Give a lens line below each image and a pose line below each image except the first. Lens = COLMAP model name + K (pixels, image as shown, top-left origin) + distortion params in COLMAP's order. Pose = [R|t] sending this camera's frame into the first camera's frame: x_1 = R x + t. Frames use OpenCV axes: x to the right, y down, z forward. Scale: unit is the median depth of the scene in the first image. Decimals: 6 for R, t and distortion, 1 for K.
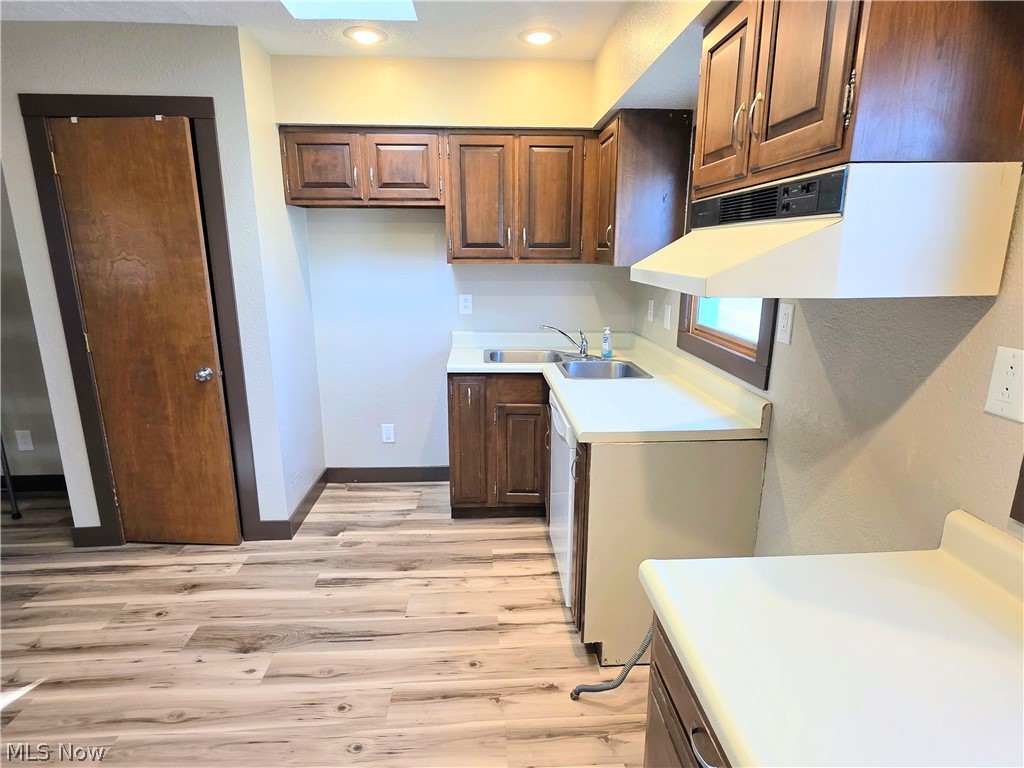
lens RADIAL K [[559.1, 0, 512.0], [0, 559.1, 384.0], [0, 0, 1]] dist [0.000535, 0.000470]
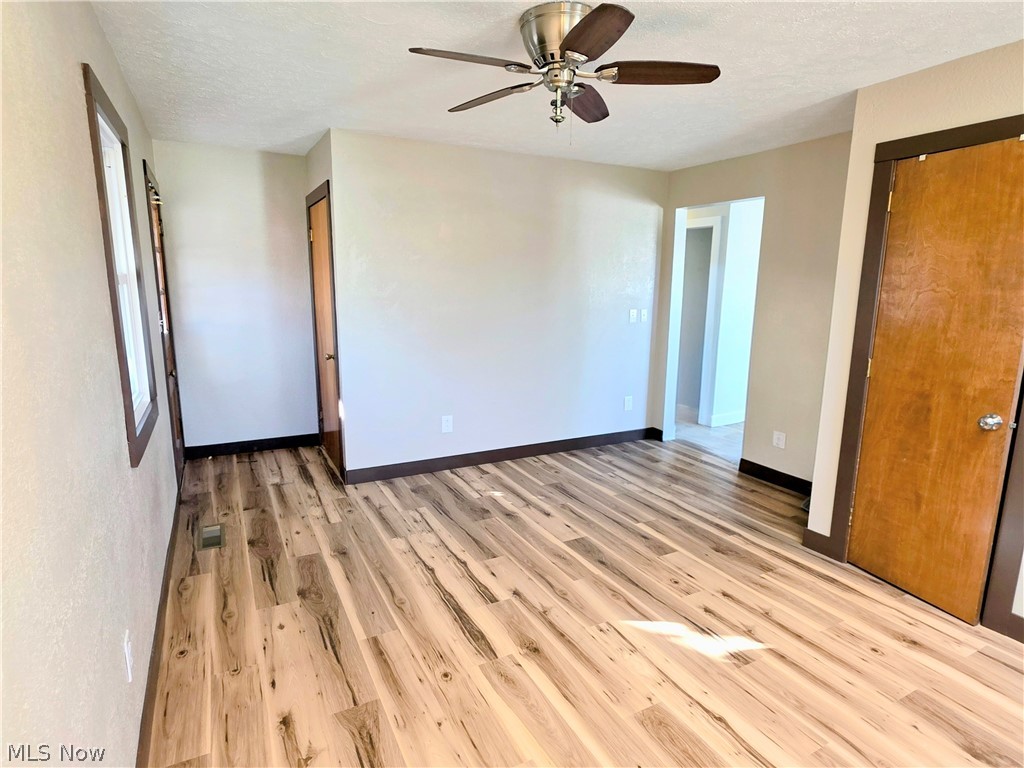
lens RADIAL K [[559.1, 0, 512.0], [0, 559.1, 384.0], [0, 0, 1]] dist [0.000535, 0.000470]
pose [[0.411848, 0.169170, -0.895412, -0.085995], [-0.222904, 0.971468, 0.081014, 0.020779], [0.883570, 0.166225, 0.437806, -0.054103]]
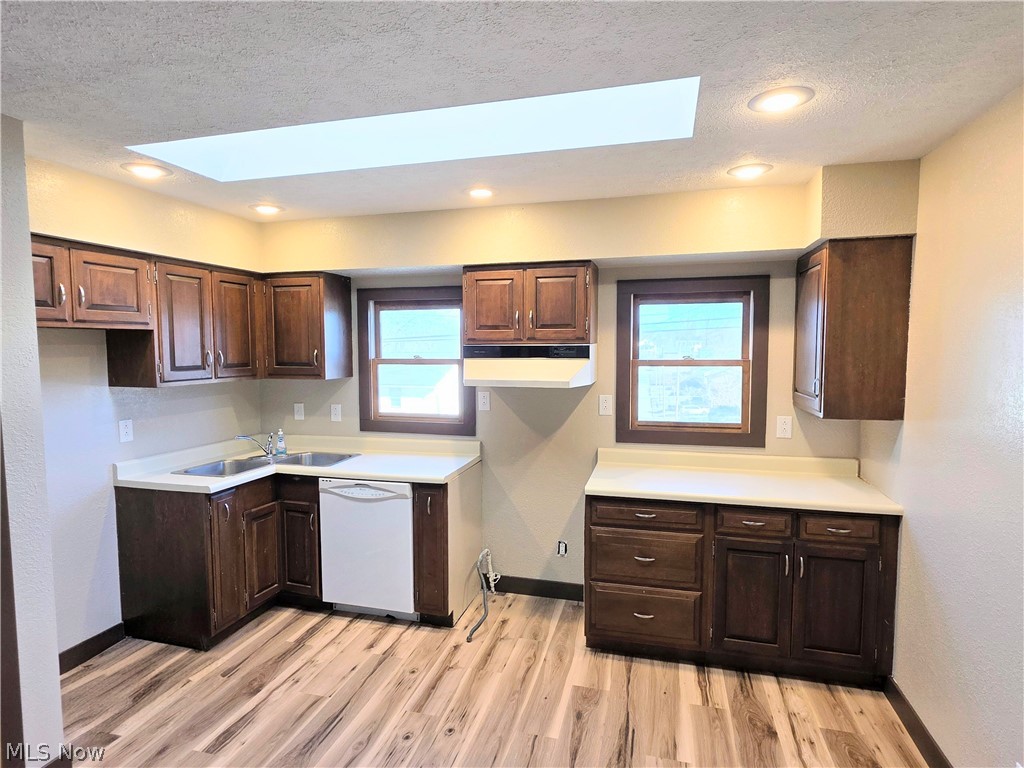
lens RADIAL K [[559.1, 0, 512.0], [0, 559.1, 384.0], [0, 0, 1]] dist [0.000535, 0.000470]
pose [[0.312507, -0.070223, 0.947316, -0.960302], [0.227476, 0.973779, -0.002856, -0.093421], [-0.922277, 0.216385, 0.320287, 0.150992]]
